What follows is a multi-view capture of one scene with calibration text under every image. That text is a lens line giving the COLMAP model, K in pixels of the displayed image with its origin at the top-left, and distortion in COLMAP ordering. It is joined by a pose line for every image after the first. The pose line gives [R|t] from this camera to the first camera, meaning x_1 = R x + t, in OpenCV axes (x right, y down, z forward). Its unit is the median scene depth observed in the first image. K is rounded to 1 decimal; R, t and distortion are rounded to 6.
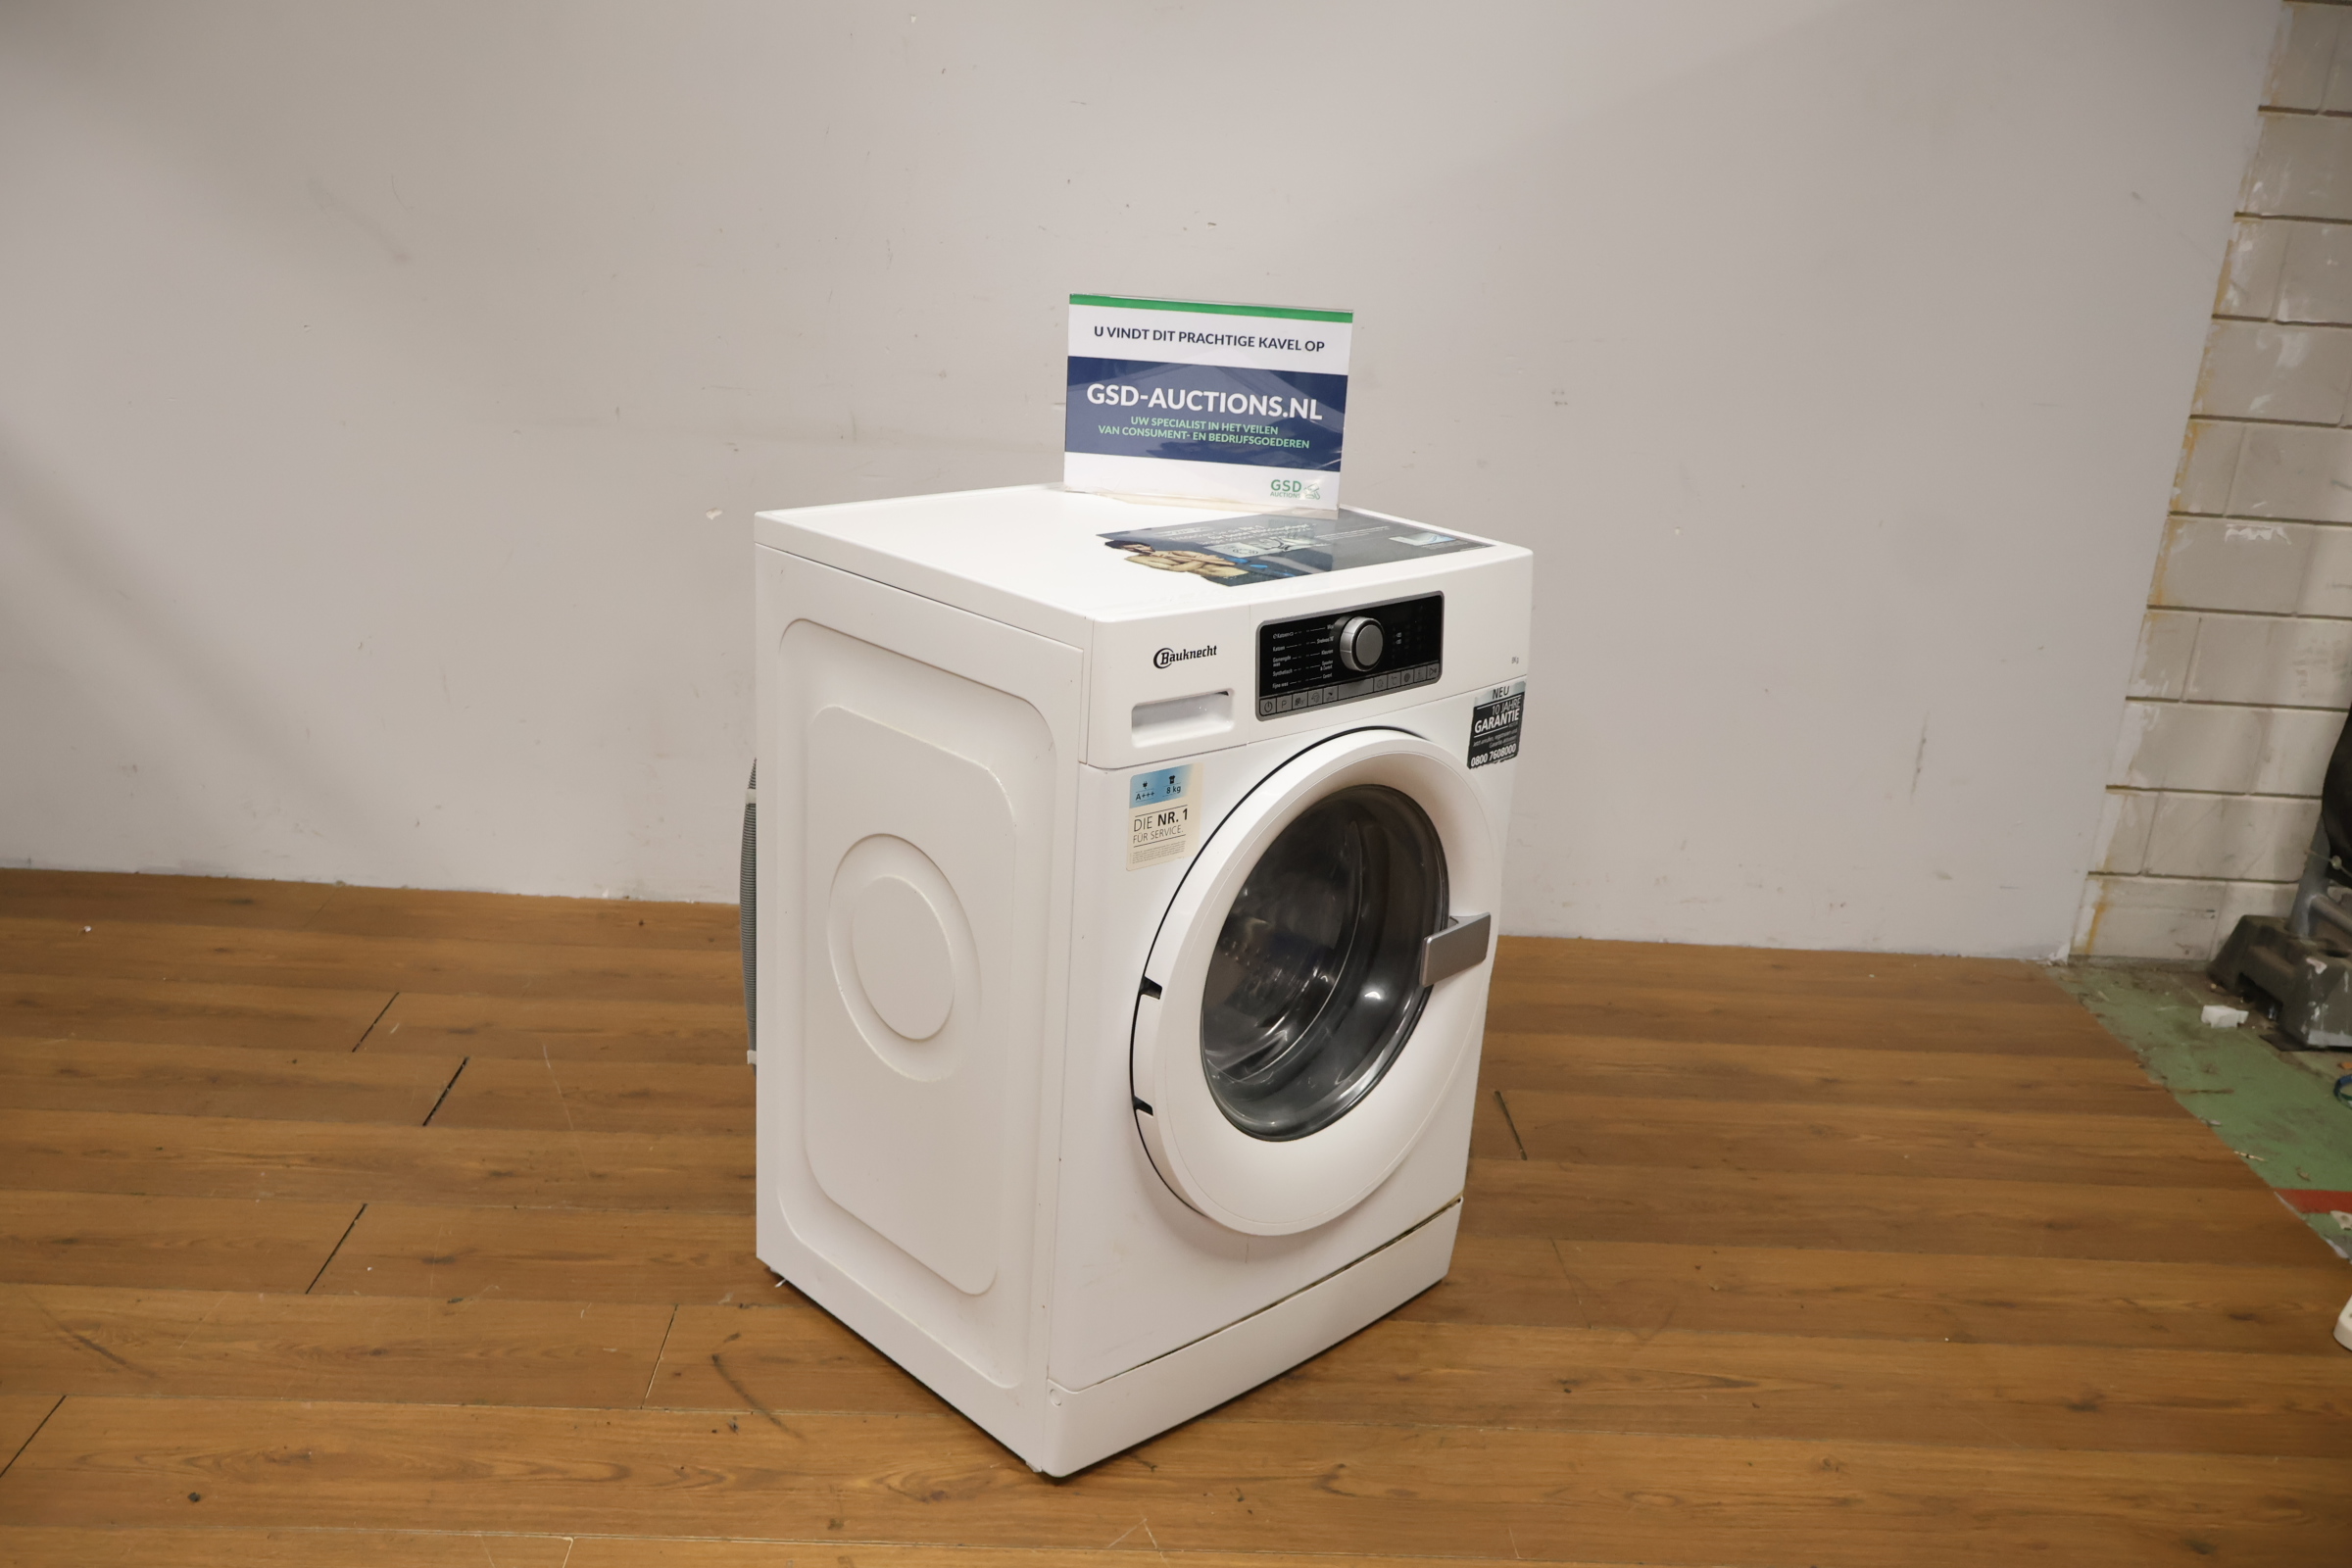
lens RADIAL K [[2013.6, 0, 1178.9], [0, 2013.6, 783.3], [0, 0, 1]] dist [0.003610, 0.004463]
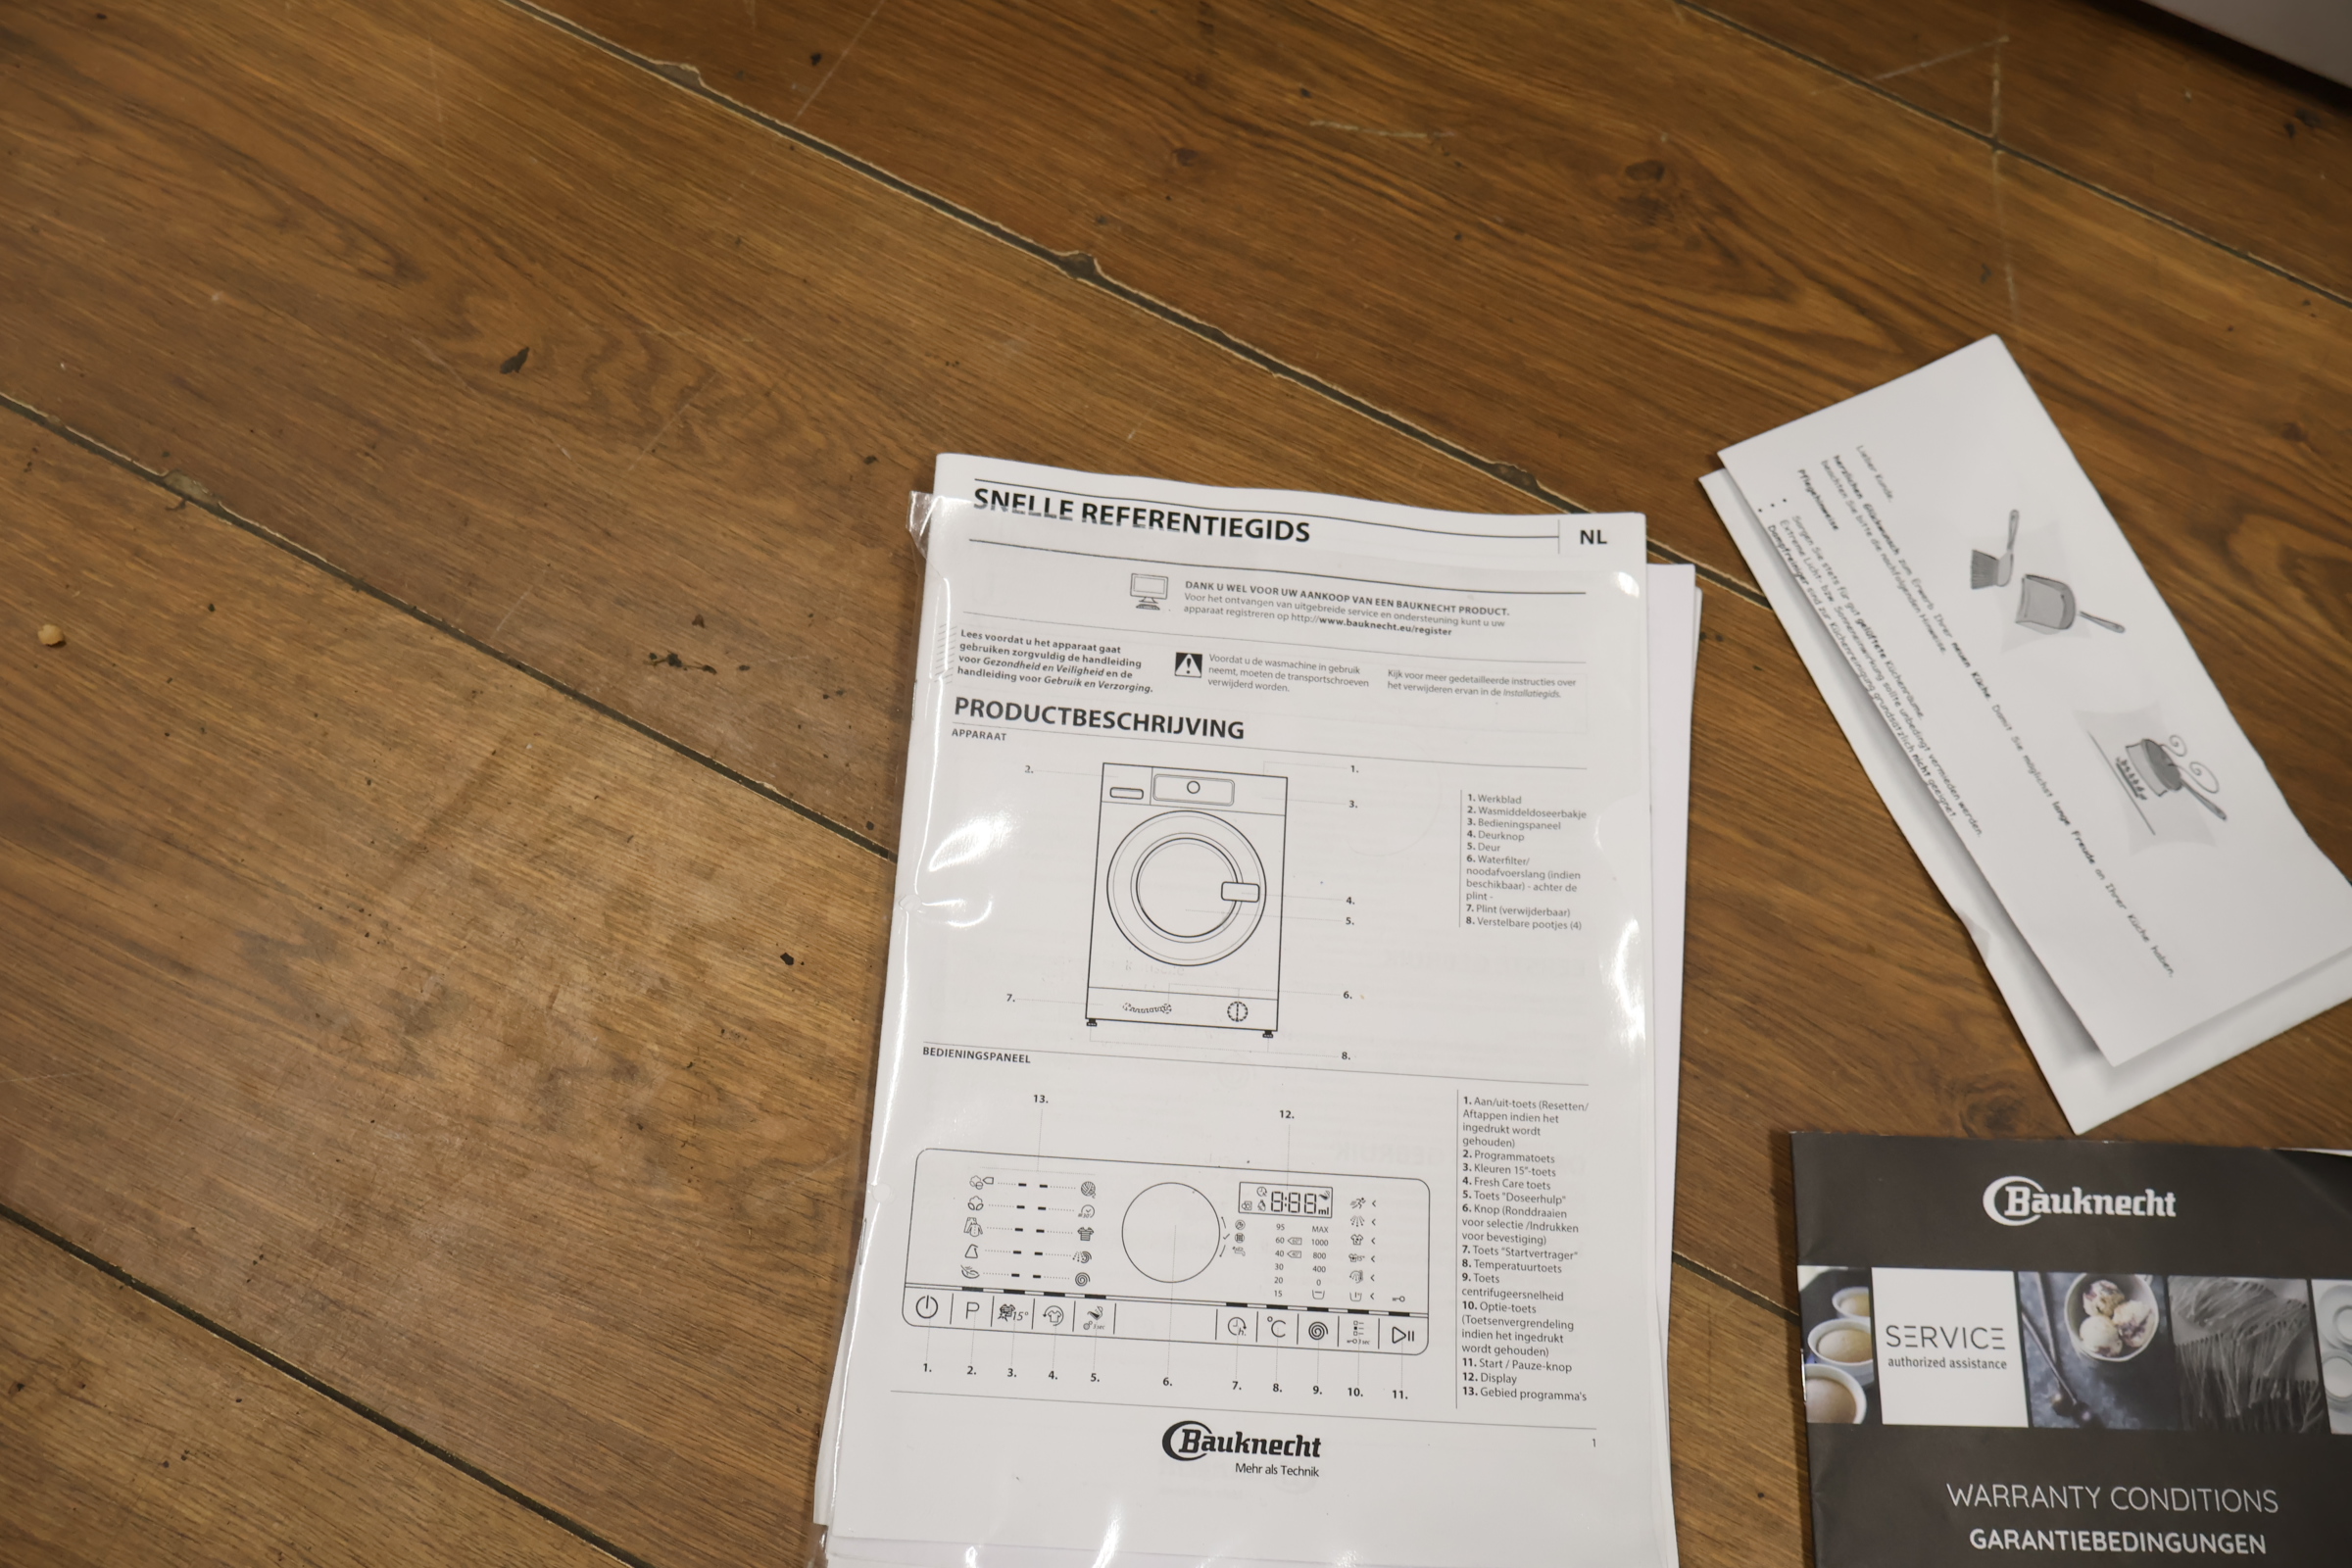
lens RADIAL K [[2020.5, 0, 1171.6], [0, 2020.5, 766.7], [0, 0, 1]] dist [0.001349, 0.003706]
pose [[0.870943, 0.462994, -0.164606, -0.018277], [-0.163361, 0.588747, 0.791638, 0.120479], [0.463435, -0.662581, 0.588399, 0.425639]]
